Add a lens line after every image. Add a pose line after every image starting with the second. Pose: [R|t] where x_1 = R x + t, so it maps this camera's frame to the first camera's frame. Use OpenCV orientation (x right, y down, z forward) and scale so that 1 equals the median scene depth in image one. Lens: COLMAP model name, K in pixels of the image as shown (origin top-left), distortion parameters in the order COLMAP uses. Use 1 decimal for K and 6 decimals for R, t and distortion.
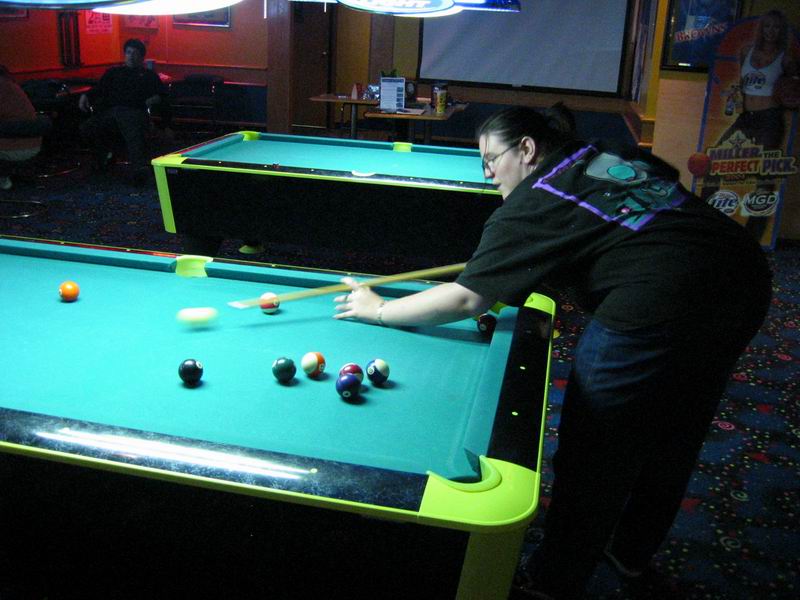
lens RADIAL K [[845.6, 0, 399.4], [0, 845.6, 299.5], [0, 0, 1]] dist [-0.068297, 0.000000]
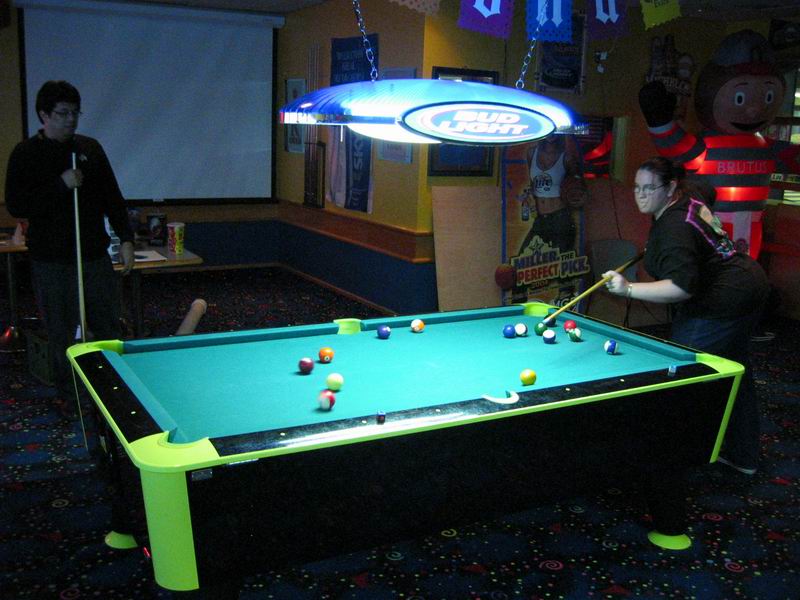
lens RADIAL K [[845.6, 0, 400.0], [0, 845.6, 300.3], [0, 0, 1]] dist [-0.068297, 0.000000]
pose [[0.757928, -0.156817, 0.633209, -0.326054], [0.212564, 0.977068, -0.012457, -0.152242], [-0.616735, 0.144039, 0.773880, 0.367506]]
